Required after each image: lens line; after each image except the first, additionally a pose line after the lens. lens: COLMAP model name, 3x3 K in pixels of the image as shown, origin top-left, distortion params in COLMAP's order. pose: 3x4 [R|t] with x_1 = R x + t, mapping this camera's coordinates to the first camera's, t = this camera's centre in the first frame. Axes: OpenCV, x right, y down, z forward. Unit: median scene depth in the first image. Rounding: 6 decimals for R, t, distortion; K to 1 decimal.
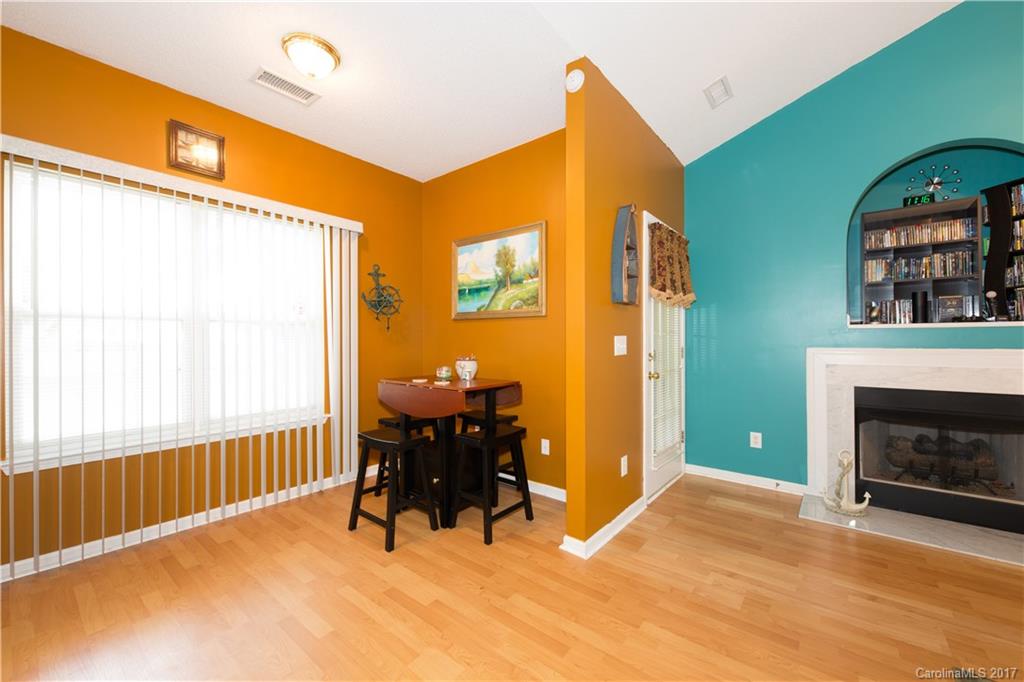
lens RADIAL K [[413.0, 0, 515.9], [0, 413.0, 336.2], [0, 0, 1]] dist [0.020881, -0.000058]
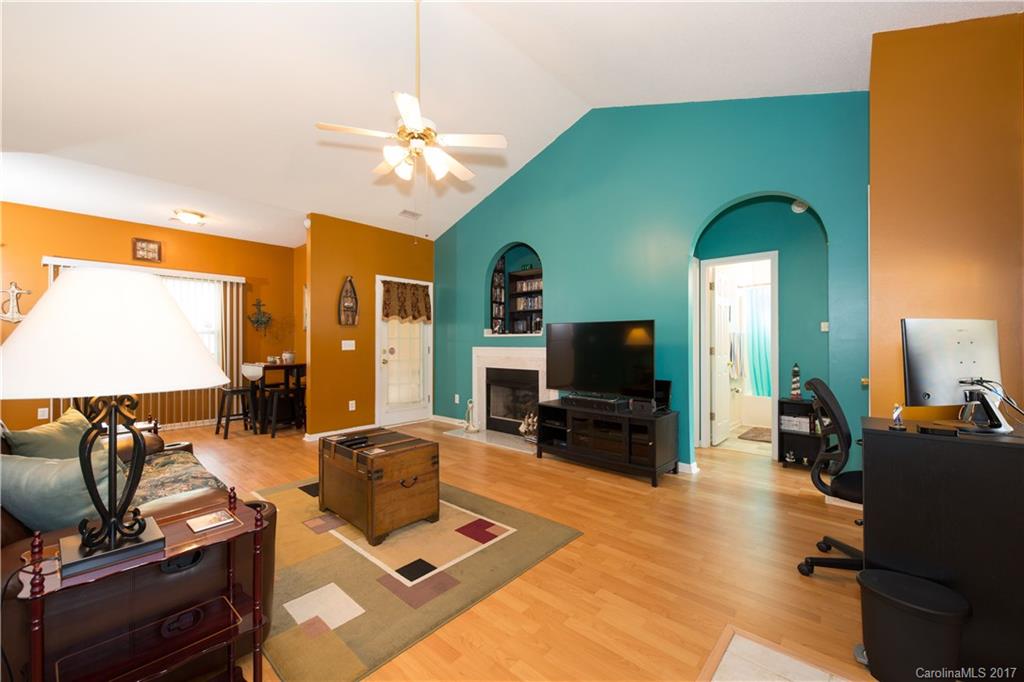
lens RADIAL K [[403.5, 0, 514.7], [0, 403.5, 342.3], [0, 0, 1]] dist [0.002176, -0.000132]
pose [[0.998475, 0.002204, -0.055164, 0.931786], [-0.001550, 0.999928, 0.011895, -0.012911], [0.055186, -0.011792, 0.998406, -0.720464]]
